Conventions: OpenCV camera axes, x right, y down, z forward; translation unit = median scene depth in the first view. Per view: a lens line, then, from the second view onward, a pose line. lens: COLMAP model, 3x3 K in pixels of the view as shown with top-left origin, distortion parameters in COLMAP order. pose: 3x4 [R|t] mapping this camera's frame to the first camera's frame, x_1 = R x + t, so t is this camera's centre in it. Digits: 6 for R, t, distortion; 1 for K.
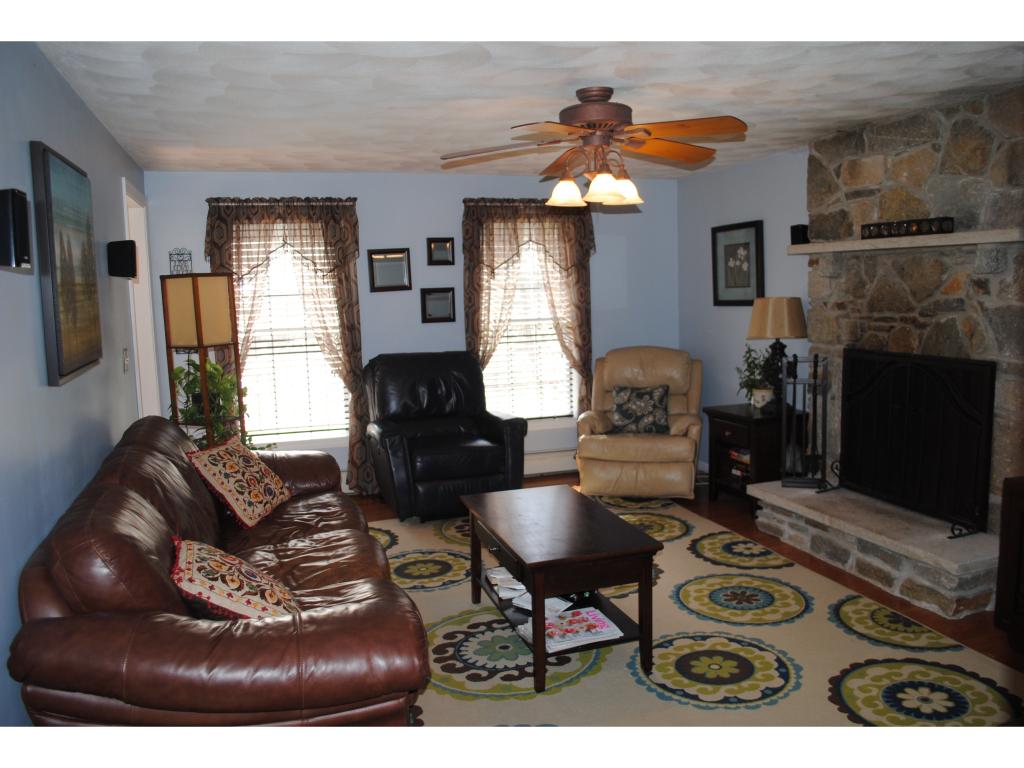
lens RADIAL K [[810.3, 0, 520.1], [0, 810.3, 379.2], [0, 0, 1]] dist [-0.079539, 0.005921]
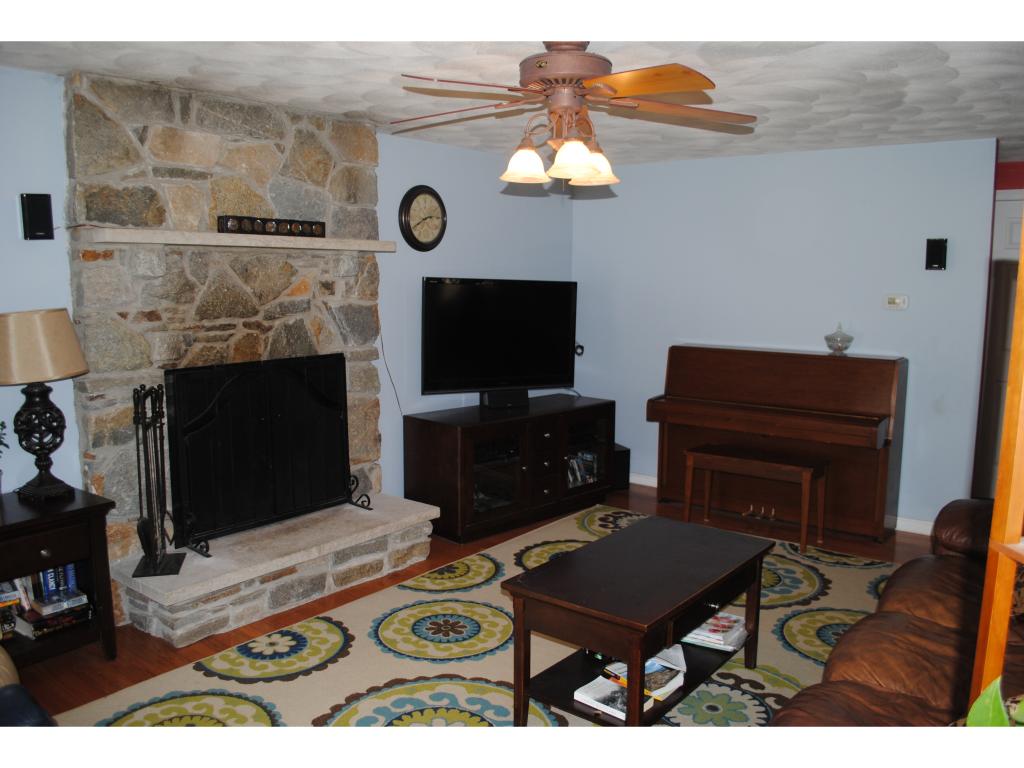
lens RADIAL K [[810.3, 0, 520.1], [0, 810.3, 379.2], [0, 0, 1]] dist [-0.079539, 0.005921]
pose [[-0.546923, -0.081469, 0.833209, -0.448683], [0.105356, 0.980643, 0.165041, -0.129491], [-0.830527, 0.178048, -0.527754, 1.203115]]
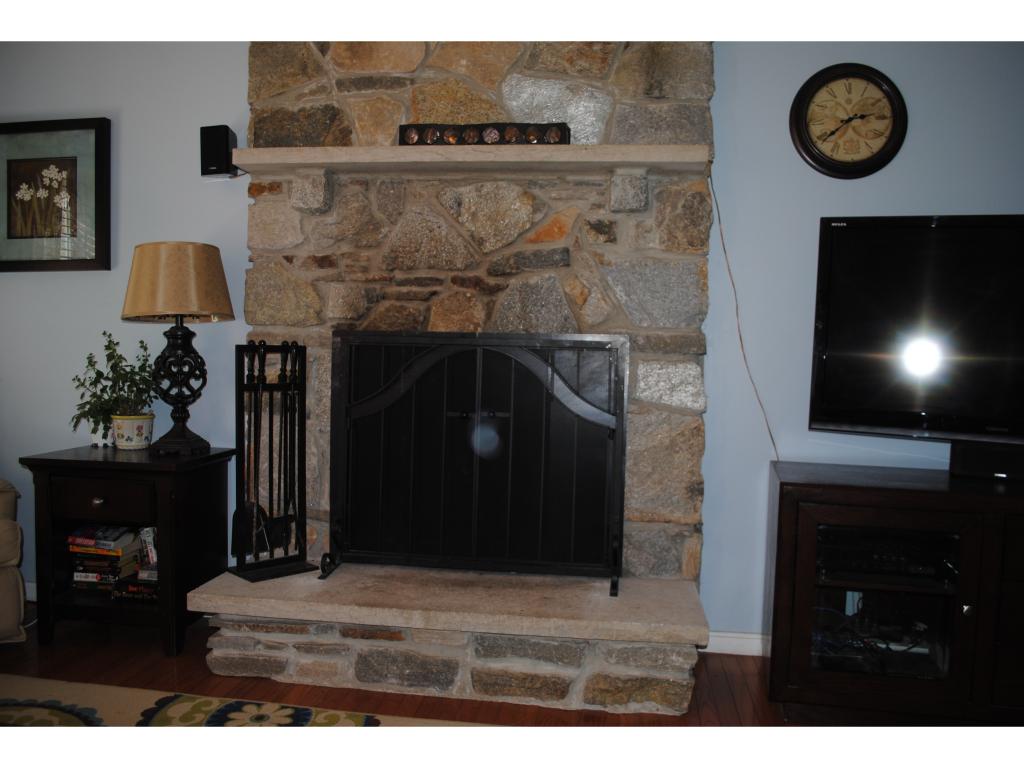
lens RADIAL K [[810.3, 0, 520.1], [0, 810.3, 379.2], [0, 0, 1]] dist [-0.079539, 0.005921]
pose [[0.434941, 0.008097, 0.900423, -0.091292], [0.068082, 0.996802, -0.041850, 0.035844], [-0.897882, 0.079504, 0.432999, 0.654468]]
